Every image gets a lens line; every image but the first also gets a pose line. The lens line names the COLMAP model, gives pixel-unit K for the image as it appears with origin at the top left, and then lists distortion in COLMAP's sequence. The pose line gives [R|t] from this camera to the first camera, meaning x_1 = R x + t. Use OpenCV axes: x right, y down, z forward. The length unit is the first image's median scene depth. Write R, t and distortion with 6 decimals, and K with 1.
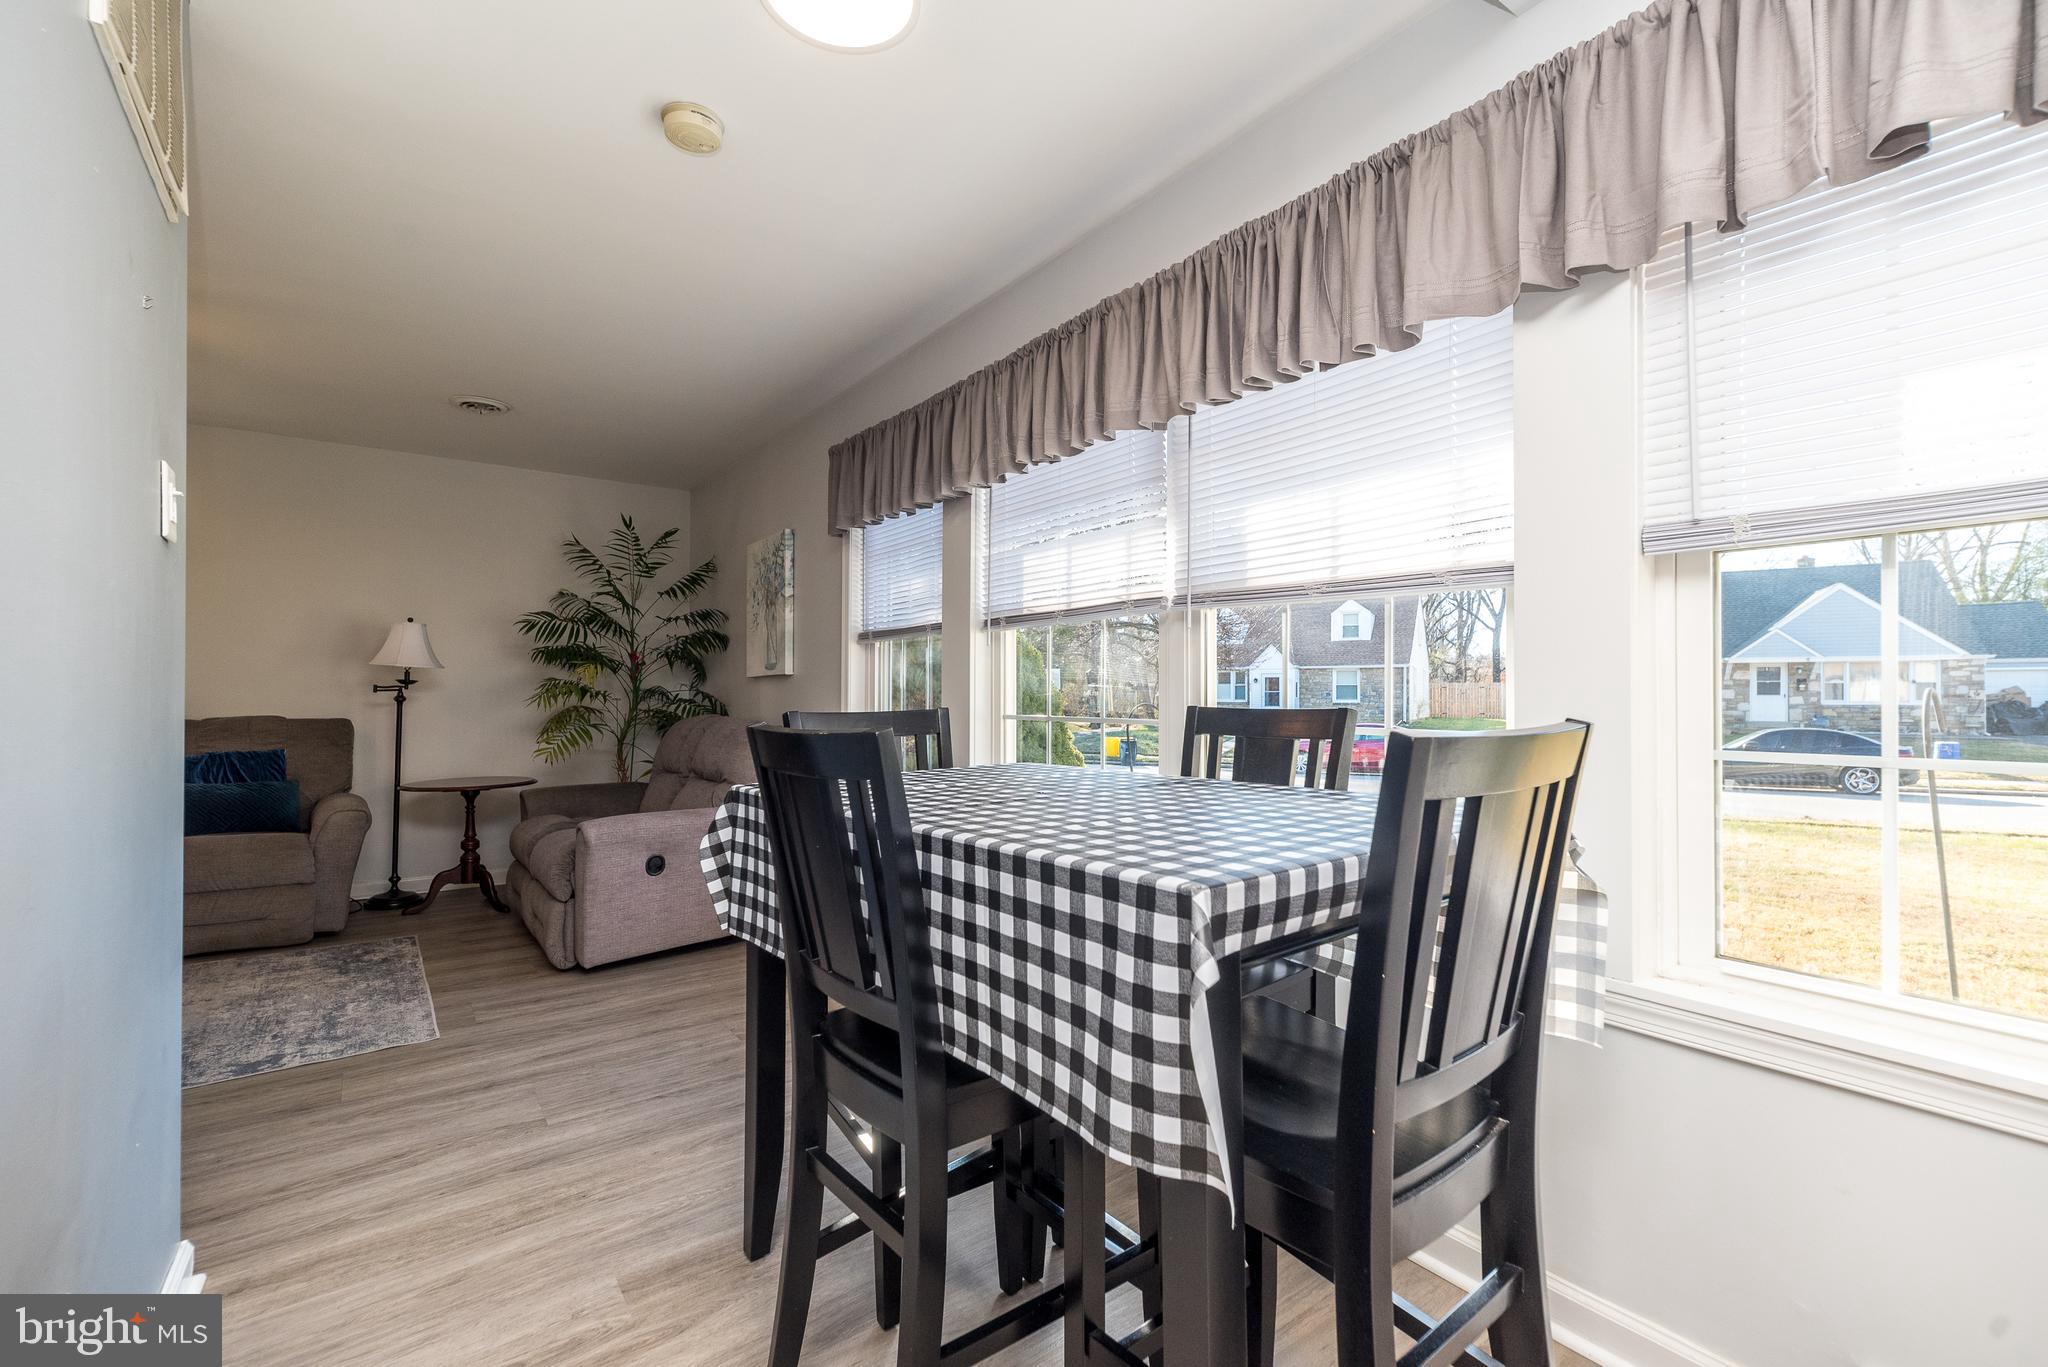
lens RADIAL K [[885.0, 0, 1020.7], [0, 885.0, 689.2], [0, 0, 1]] dist [0.005592, 0.000095]
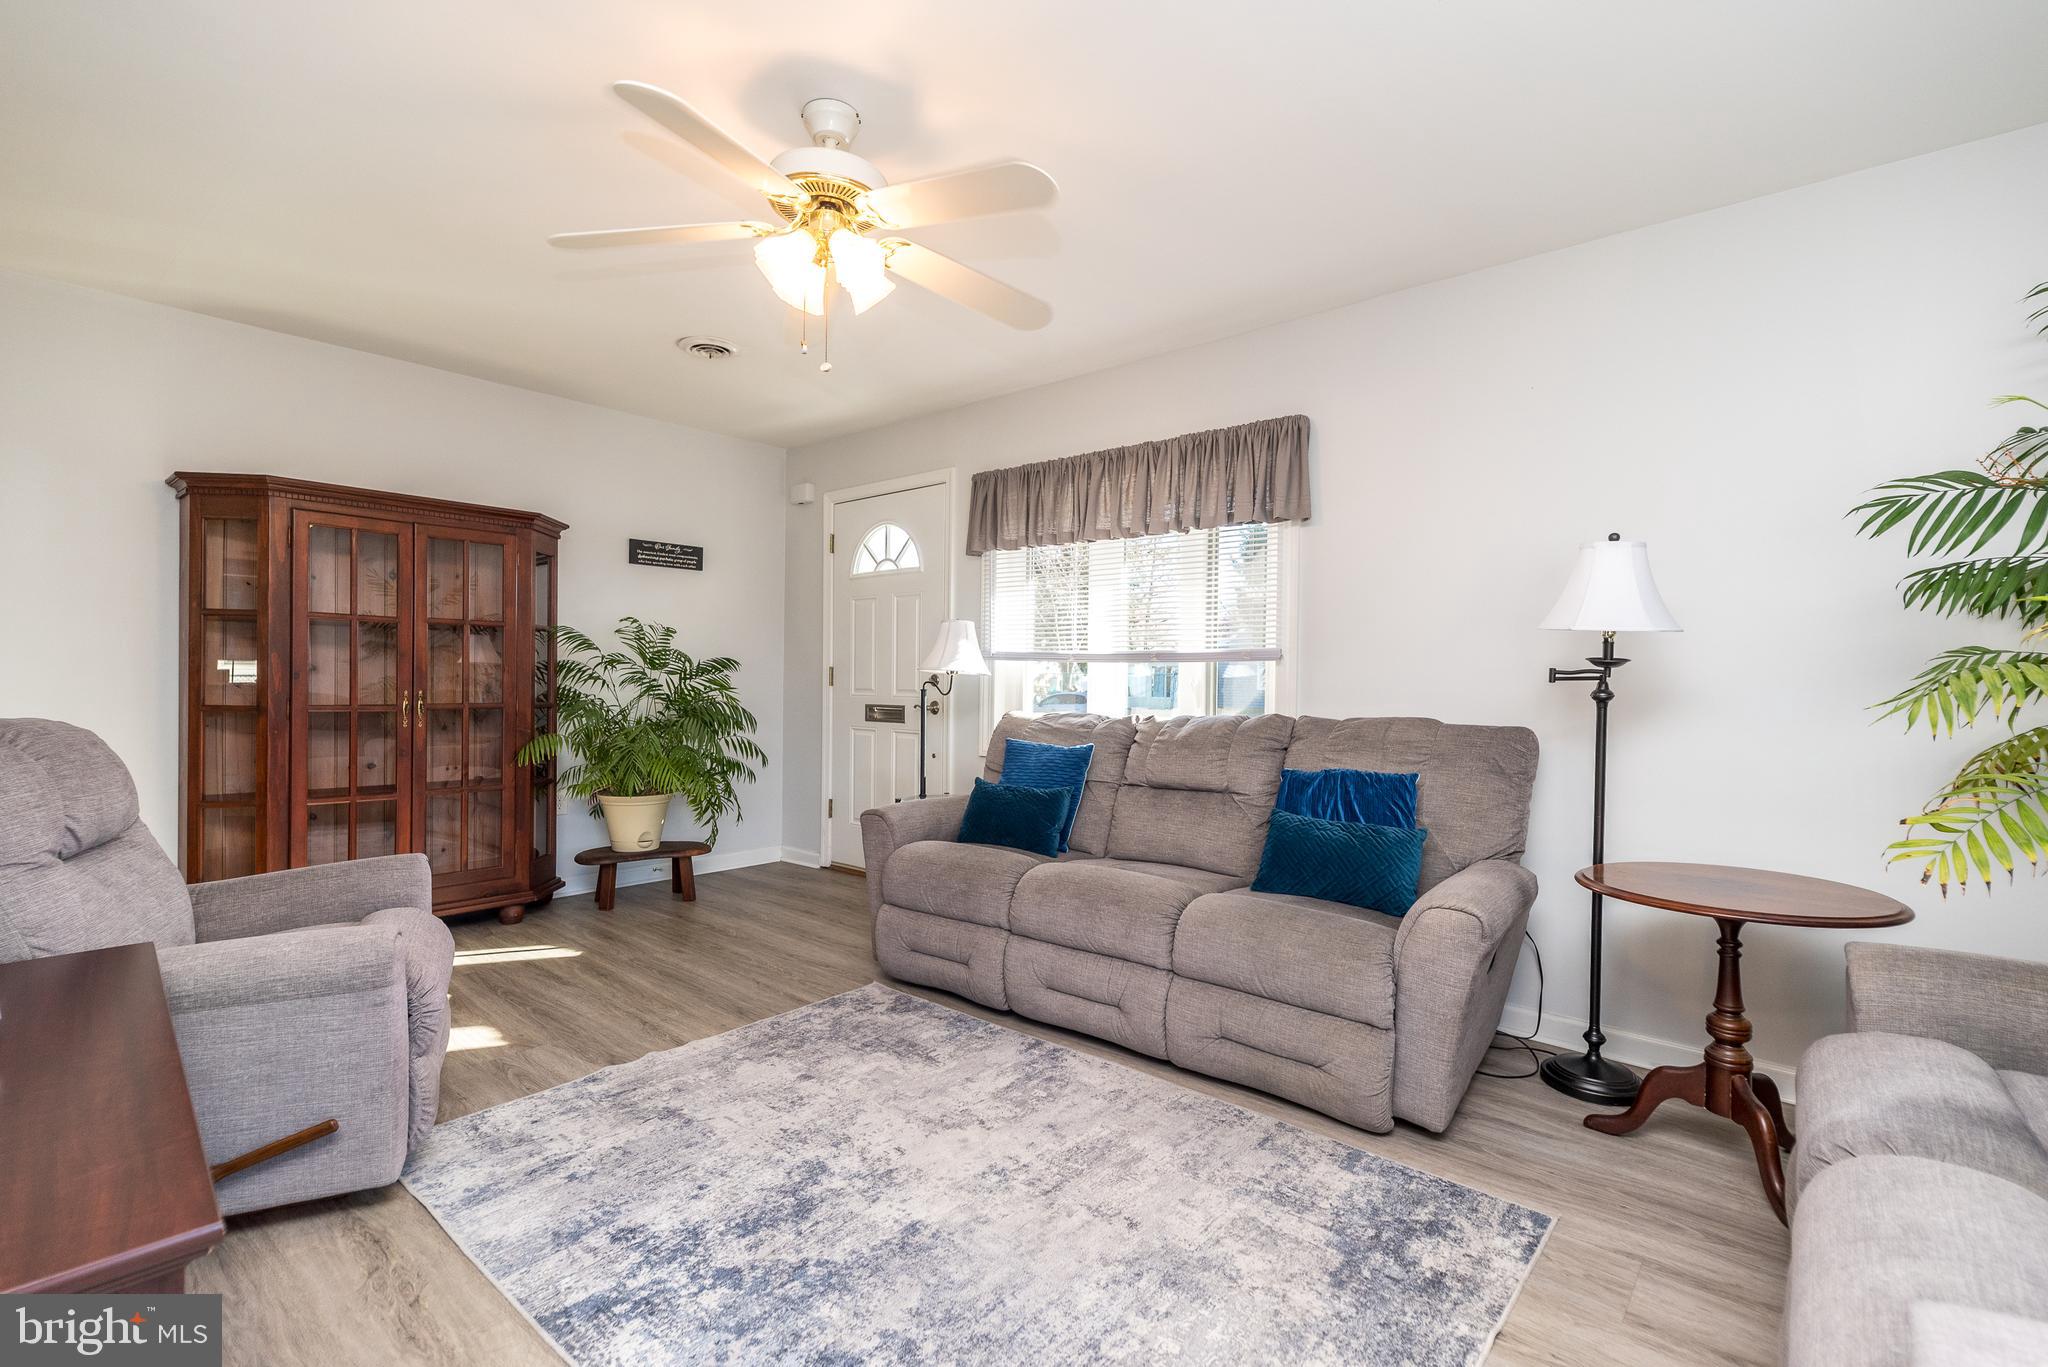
lens RADIAL K [[923.0, 0, 1021.5], [0, 923.0, 686.5], [0, 0, 1]] dist [0.002934, 0.000083]
pose [[0.218724, 0.011086, -0.975724, -0.333229], [-0.007576, 0.999925, 0.009662, 0.003727], [0.975757, 0.005279, 0.218791, 0.738934]]
